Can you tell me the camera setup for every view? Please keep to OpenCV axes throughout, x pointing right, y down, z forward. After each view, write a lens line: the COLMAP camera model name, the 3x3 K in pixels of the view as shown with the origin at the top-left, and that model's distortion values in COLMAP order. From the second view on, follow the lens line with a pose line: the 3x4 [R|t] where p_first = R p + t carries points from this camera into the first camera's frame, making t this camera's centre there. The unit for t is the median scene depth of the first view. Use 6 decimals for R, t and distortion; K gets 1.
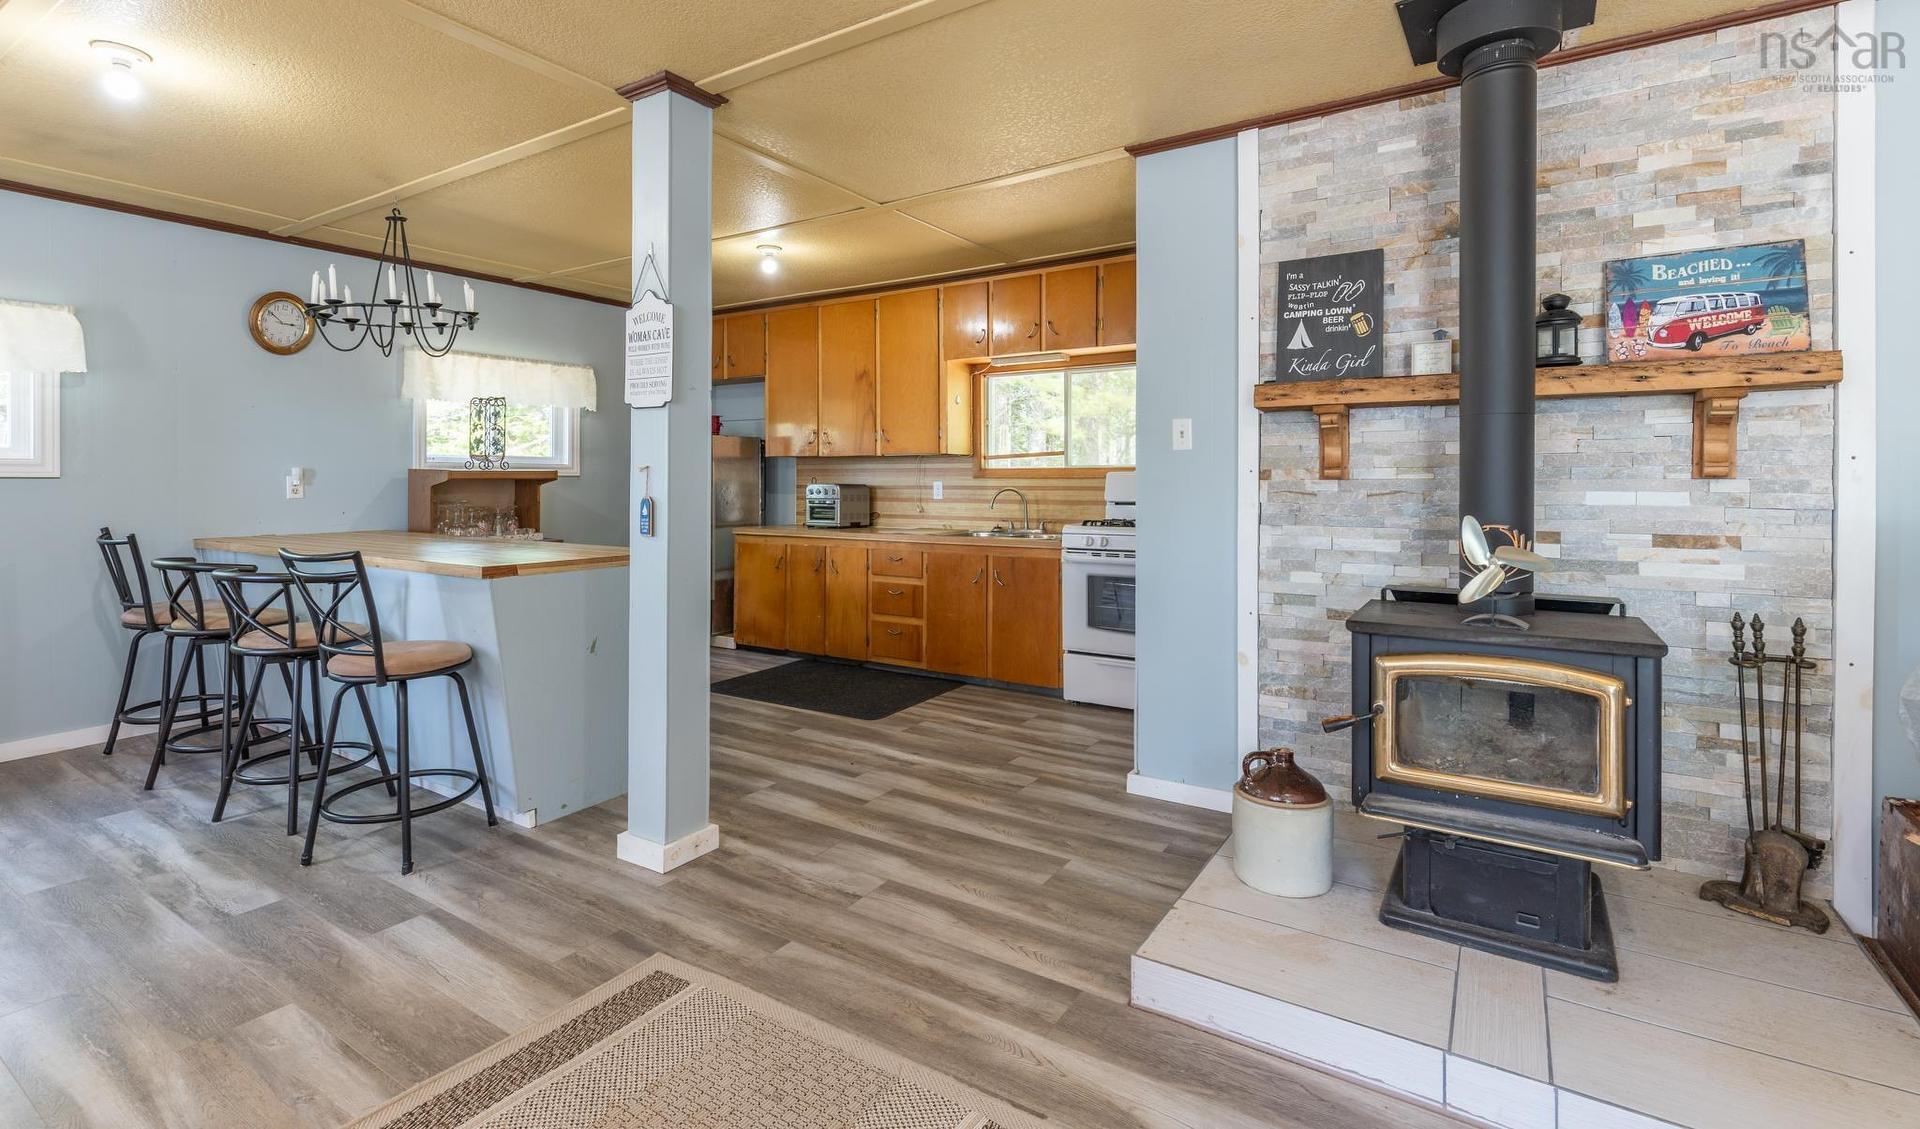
lens RADIAL K [[856.9, 0, 942.1], [0, 856.9, 485.5], [0, 0, 1]] dist [0.012000, -0.002199]
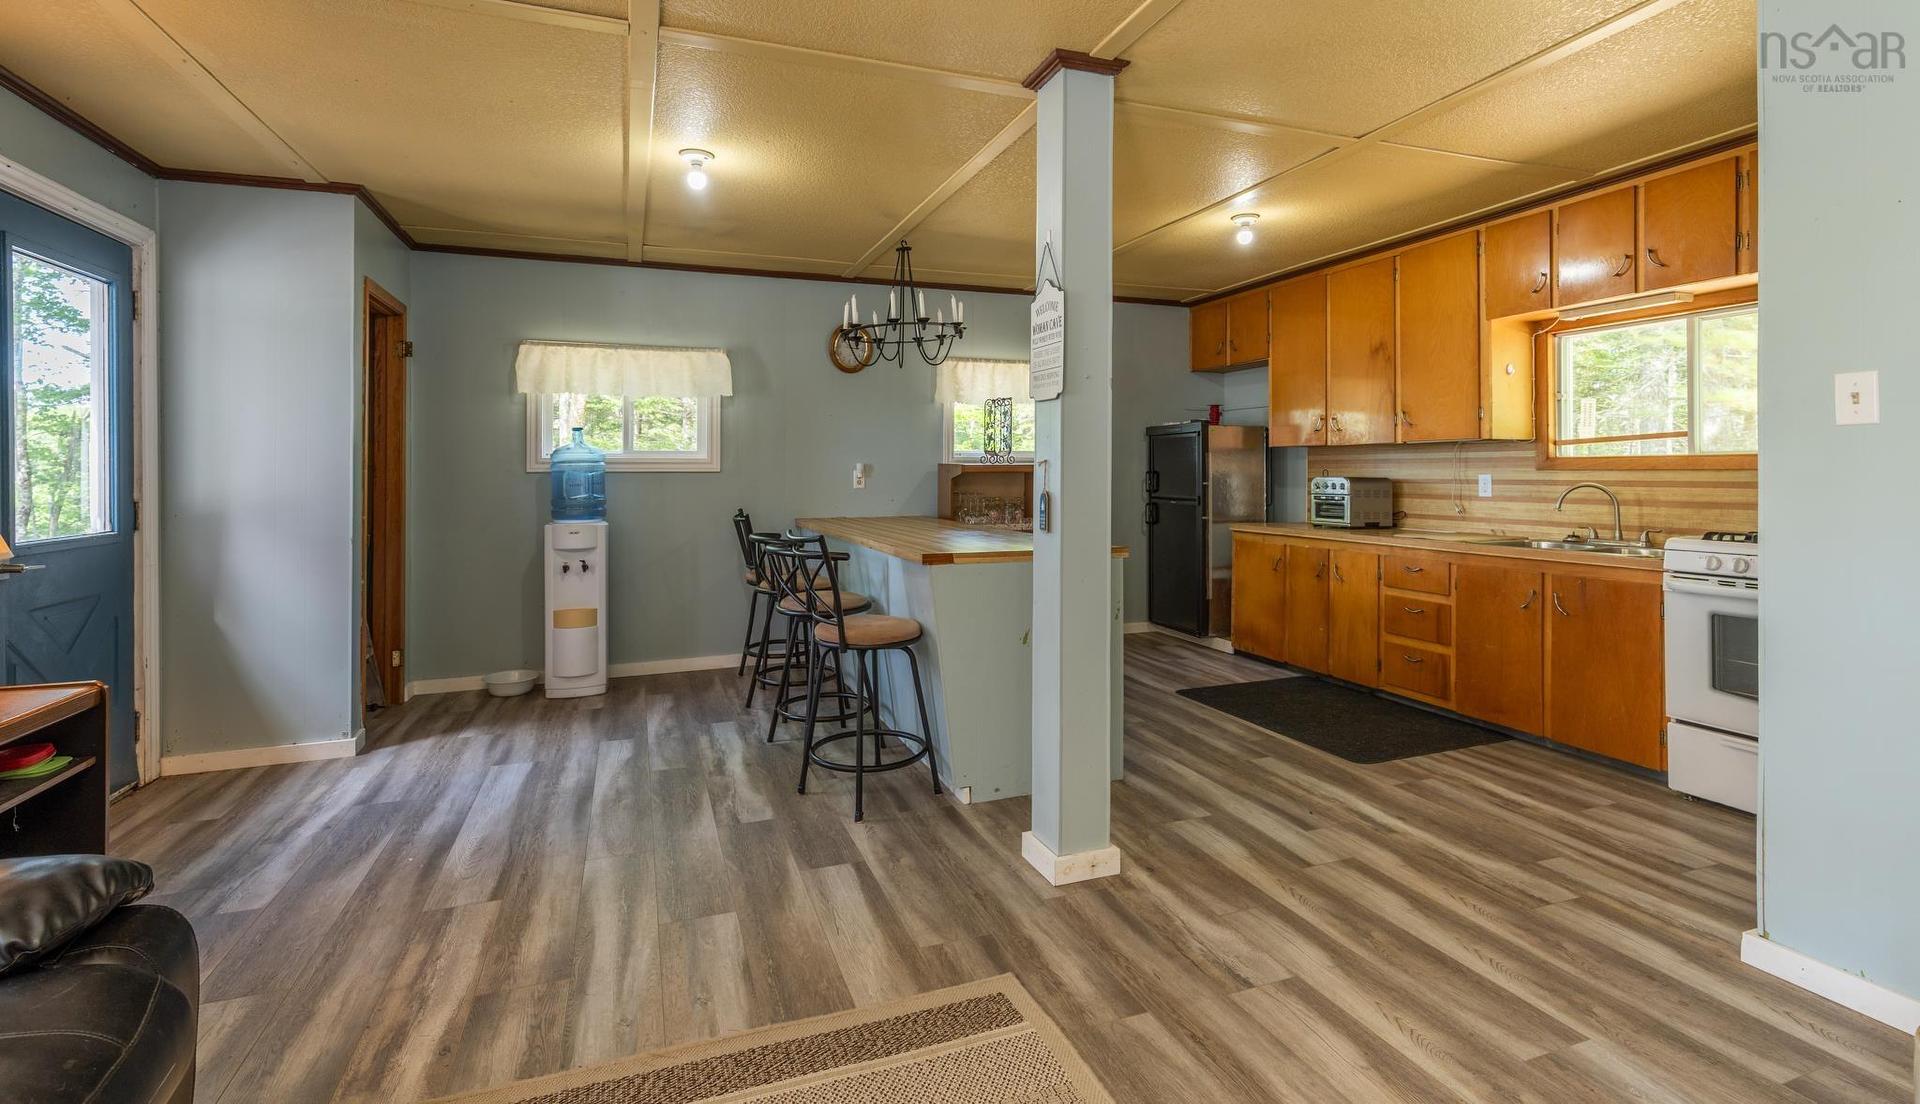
lens RADIAL K [[855.6, 0, 962.5], [0, 855.6, 468.9], [0, 0, 1]] dist [0.010536, -0.001854]
pose [[0.808587, -0.003521, -0.588366, 0.091136], [-0.002000, 0.999960, -0.008732, -0.002407], [0.588373, 0.008237, 0.808548, 0.096654]]
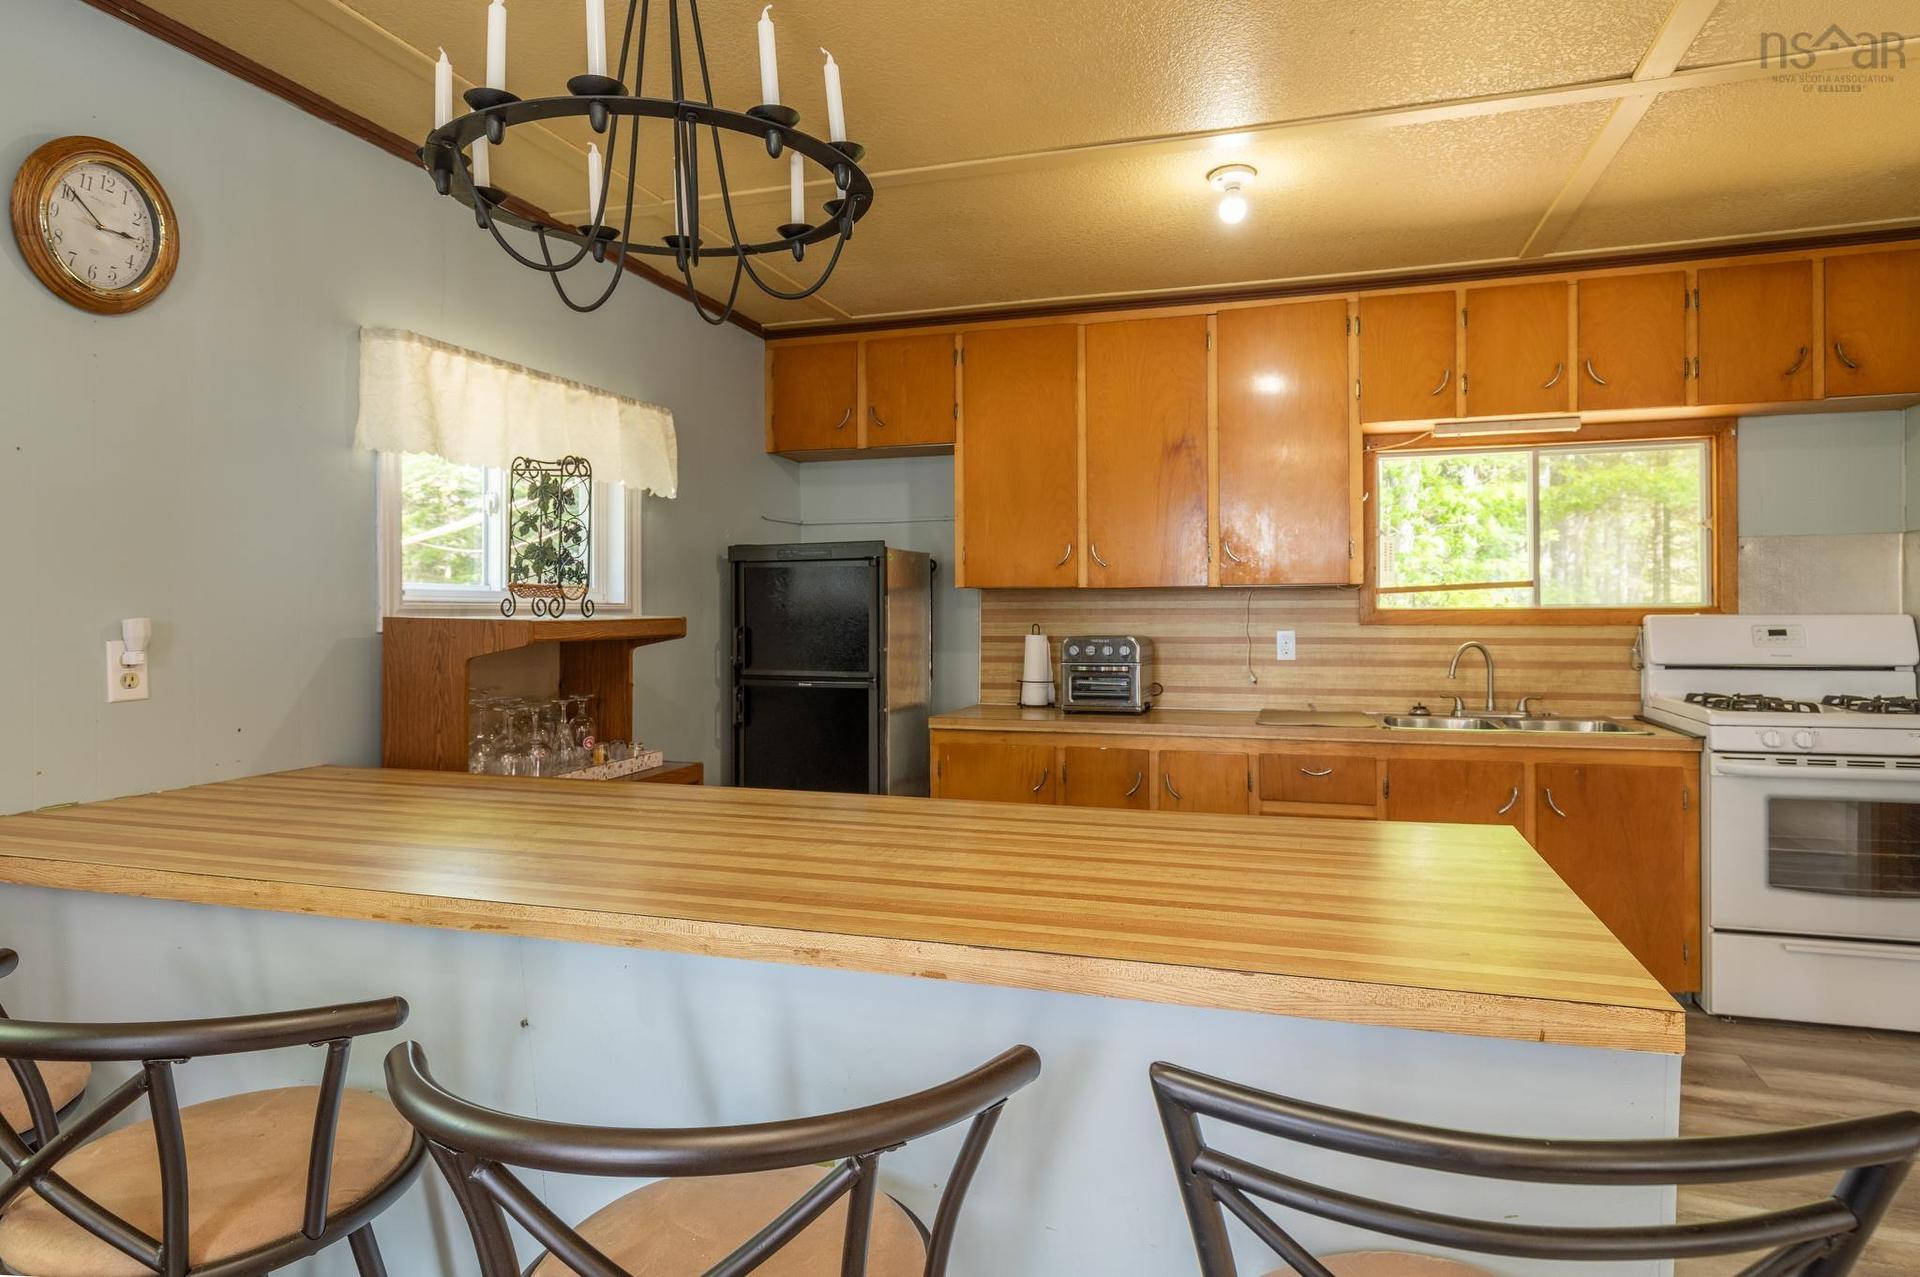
lens RADIAL K [[1039.5, 0, 975.5], [0, 1039.5, 620.3], [0, 0, 1]] dist [0.004011, -0.000174]
pose [[0.961158, -0.006426, 0.275925, -0.525313], [0.005982, 0.999979, 0.002453, -0.019006], [-0.275935, -0.000707, 0.961176, 0.465914]]
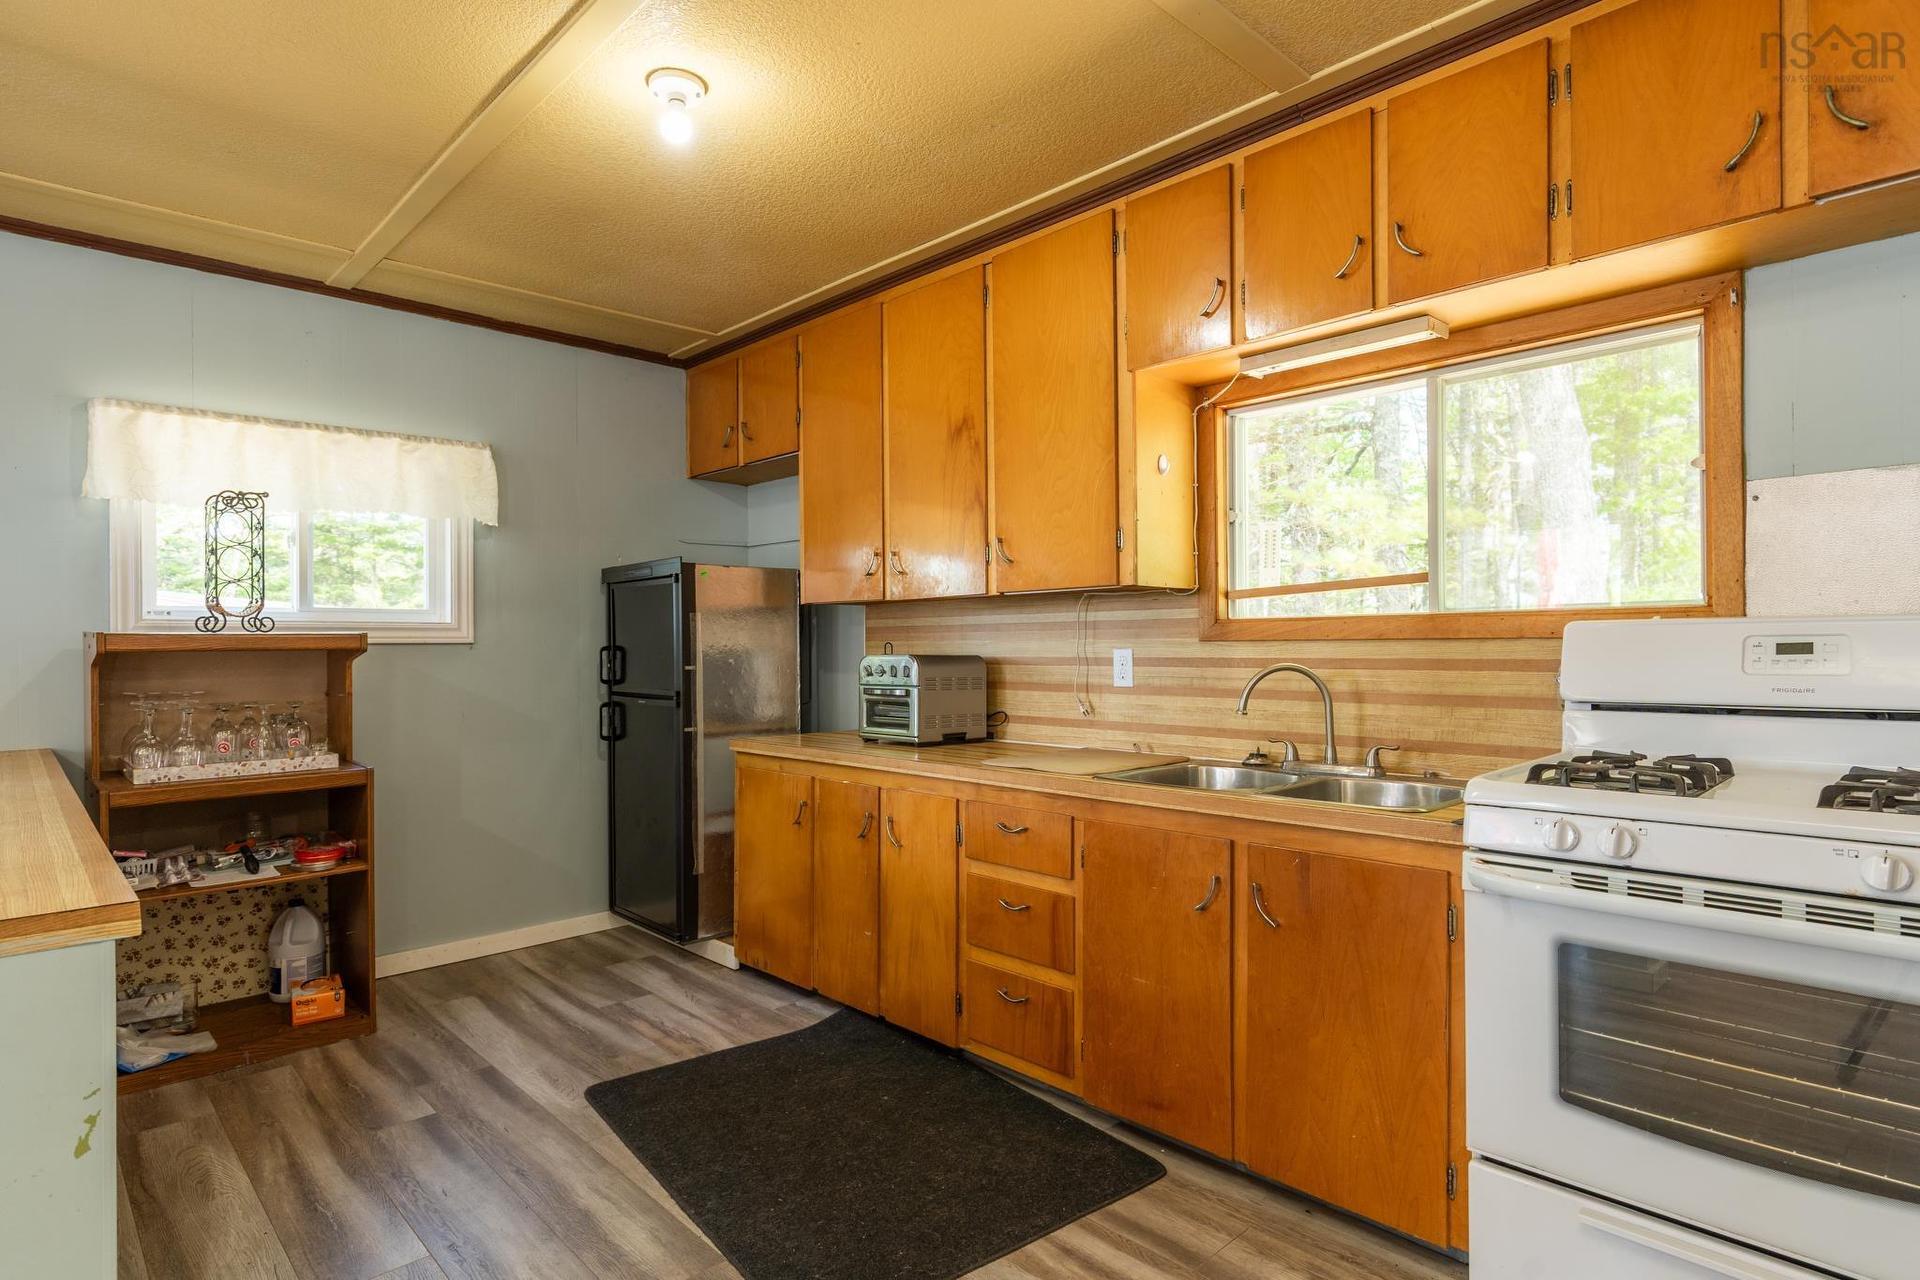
lens RADIAL K [[987.4, 0, 954.9], [0, 987.4, 652.4], [0, 0, 1]] dist [0.000980, 0.000707]
pose [[0.974780, -0.005318, -0.223104, 0.032945], [0.005580, 0.999984, 0.000545, -0.004677], [0.223098, -0.001776, 0.974794, 0.580709]]
